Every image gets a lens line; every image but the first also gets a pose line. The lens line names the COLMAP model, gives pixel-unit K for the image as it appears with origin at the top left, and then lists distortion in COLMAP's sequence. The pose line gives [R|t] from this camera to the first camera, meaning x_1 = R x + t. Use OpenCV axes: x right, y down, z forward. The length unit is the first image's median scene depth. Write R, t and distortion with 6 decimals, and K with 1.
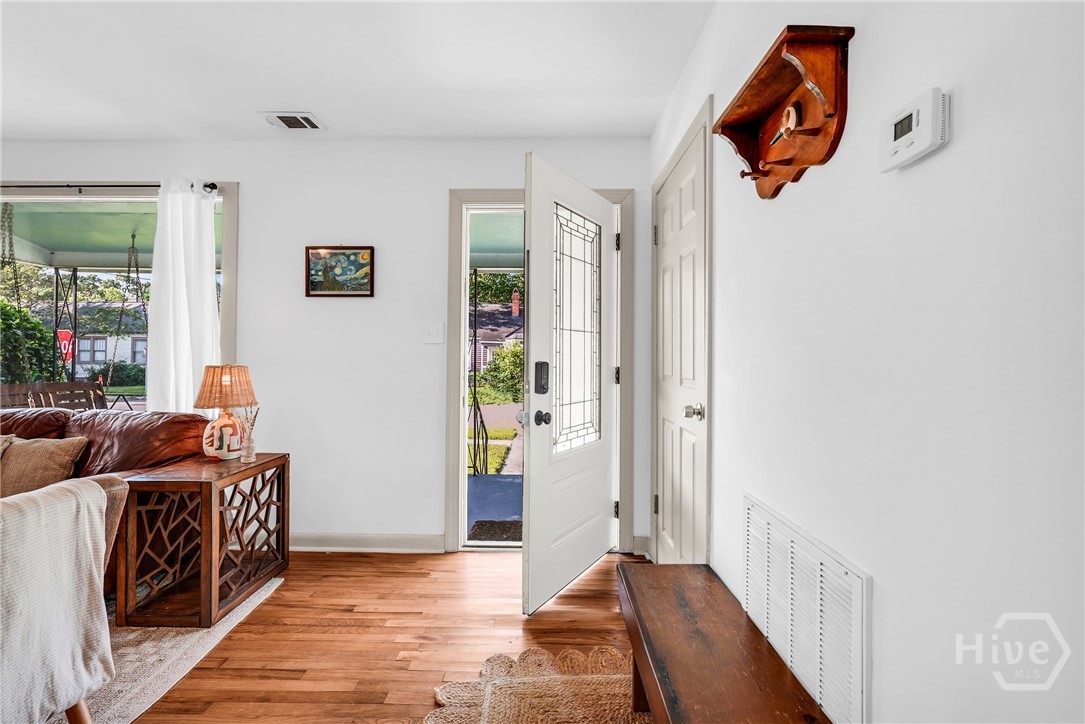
lens RADIAL K [[483.6, 0, 544.4], [0, 483.6, 346.6], [0, 0, 1]] dist [0.000738, 0.000675]
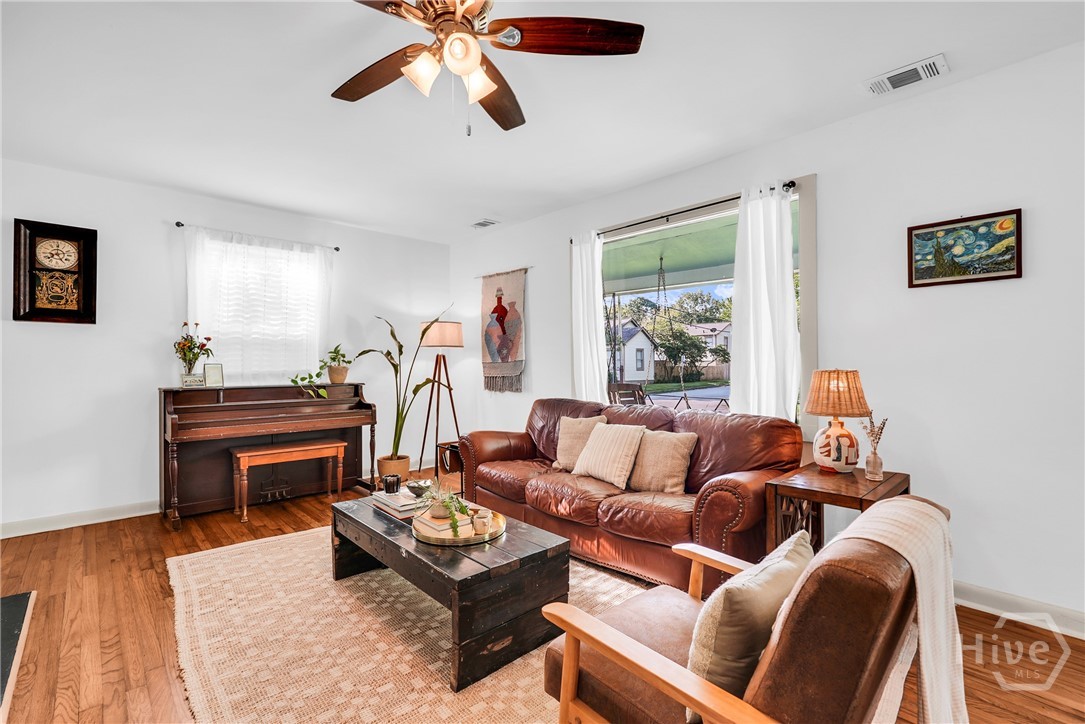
lens RADIAL K [[488.5, 0, 542.5], [0, 488.5, 362.0], [0, 0, 1]] dist [-0.001434, 0.000672]
pose [[0.697986, -0.009173, -0.716053, -0.338560], [0.022388, 0.999709, 0.009016, 0.002439], [0.715761, -0.022324, 0.697988, -0.041216]]
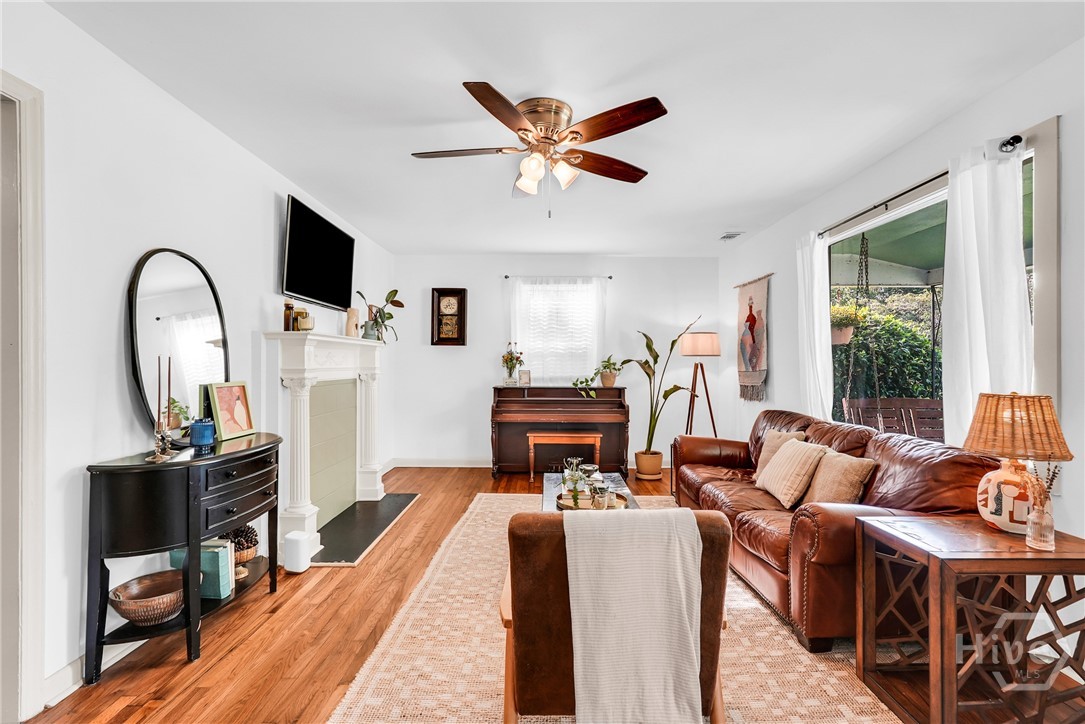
lens RADIAL K [[493.7, 0, 545.2], [0, 493.7, 364.3], [0, 0, 1]] dist [-0.001530, 0.011276]
pose [[0.023480, -0.006775, -0.999701, 0.030072], [0.019077, 0.999798, -0.006328, -0.011098], [0.999542, -0.018923, 0.023605, 0.285445]]
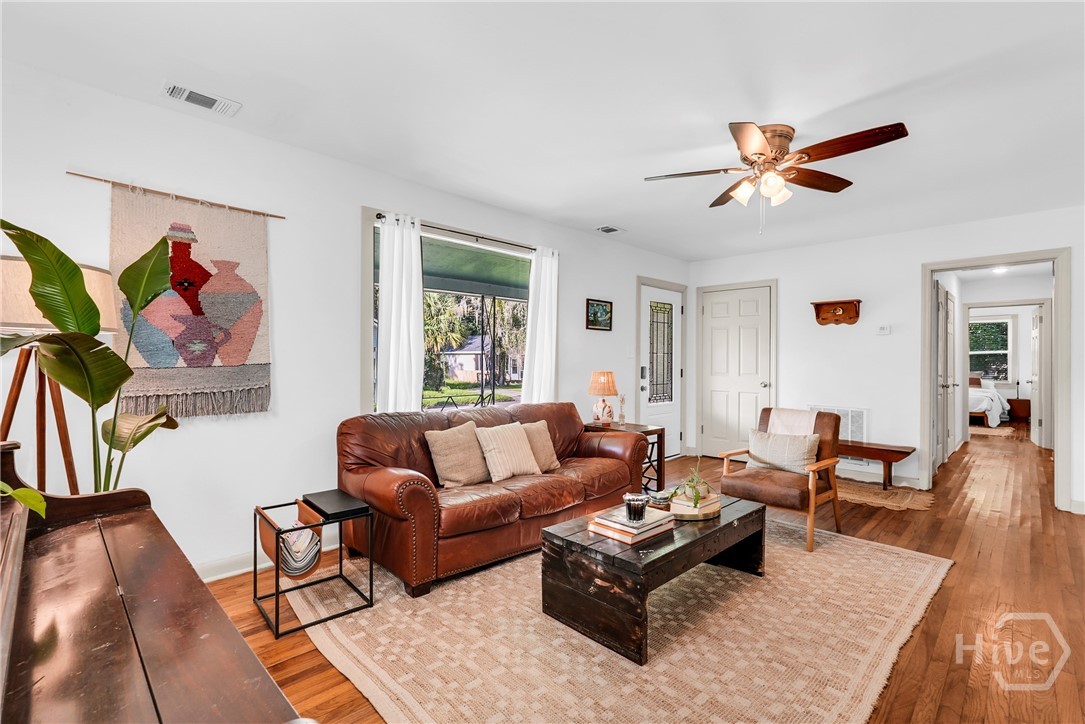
lens RADIAL K [[488.5, 0, 542.5], [0, 488.5, 362.0], [0, 0, 1]] dist [-0.001434, 0.000672]
pose [[0.693063, -0.003065, 0.720870, -1.833593], [-0.017685, 0.999618, 0.021252, -0.024043], [-0.720660, -0.027477, 0.692744, -0.049854]]
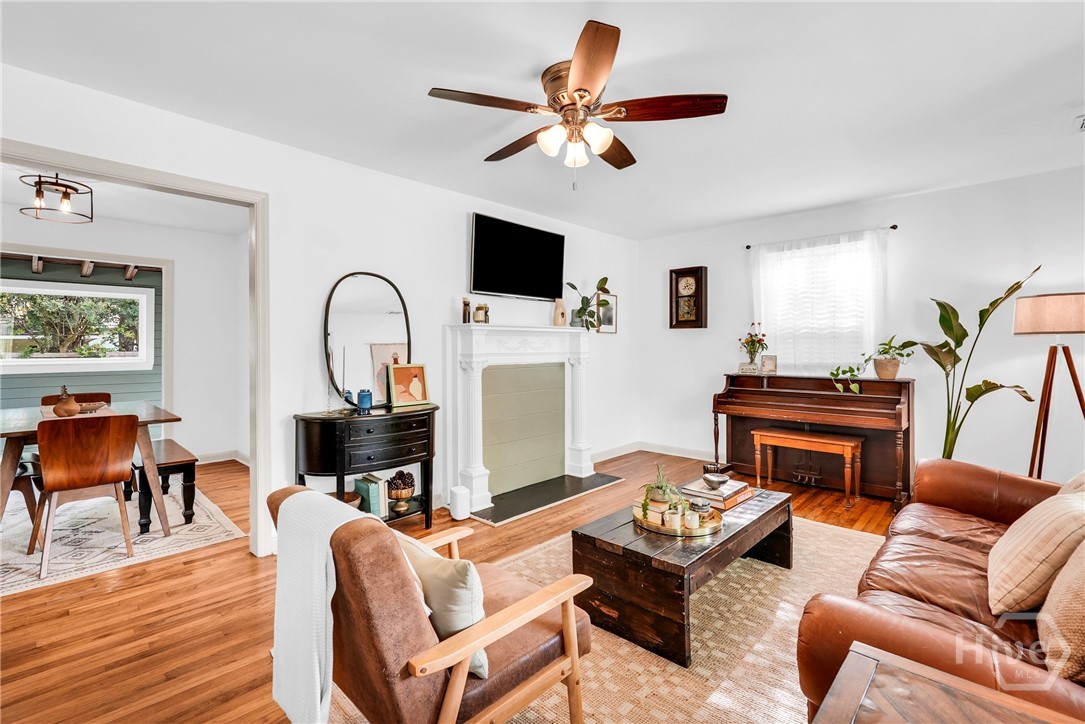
lens RADIAL K [[491.9, 0, 544.8], [0, 491.9, 345.1], [0, 0, 1]] dist [-0.001389, 0.000164]
pose [[-0.671362, -0.007237, -0.741095, -0.219970], [0.015331, 0.999603, -0.023650, -0.008218], [0.740971, -0.027239, -0.670984, 0.796990]]
